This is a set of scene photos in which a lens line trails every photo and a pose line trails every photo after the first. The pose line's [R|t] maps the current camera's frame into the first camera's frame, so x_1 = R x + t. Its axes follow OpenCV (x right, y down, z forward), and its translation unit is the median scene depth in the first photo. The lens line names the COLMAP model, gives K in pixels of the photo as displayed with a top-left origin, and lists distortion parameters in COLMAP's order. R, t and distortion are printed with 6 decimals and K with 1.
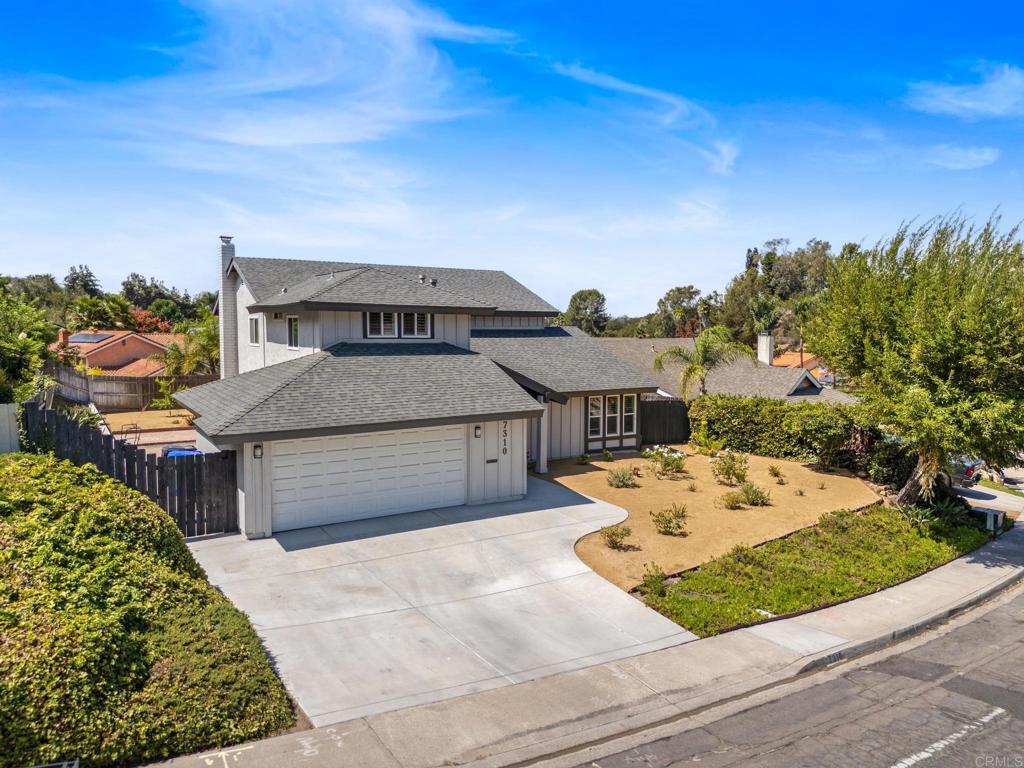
lens RADIAL K [[759.0, 0, 512.0], [0, 759.0, 384.0], [0, 0, 1]] dist [0.071587, -0.064350]
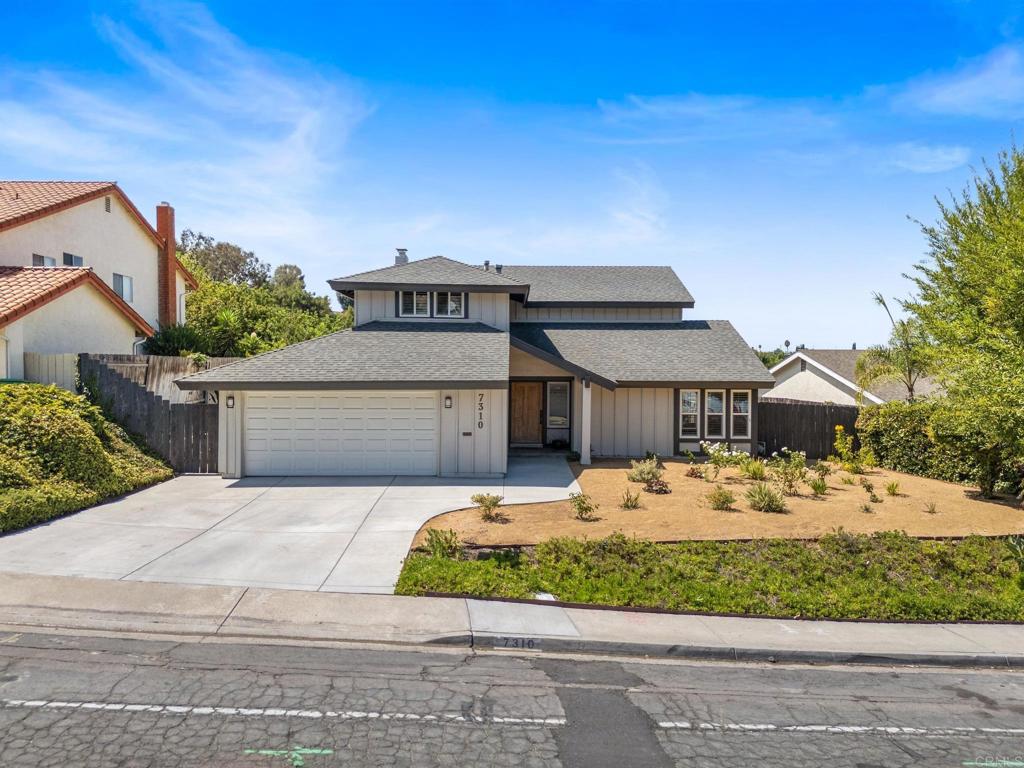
lens RADIAL K [[759.0, 0, 512.0], [0, 759.0, 384.0], [0, 0, 1]] dist [0.071587, -0.064350]
pose [[0.852223, 0.013210, -0.523012, 0.528569], [-0.045168, 0.997806, -0.048396, 0.081372], [0.521226, 0.064867, 0.850950, 0.197255]]
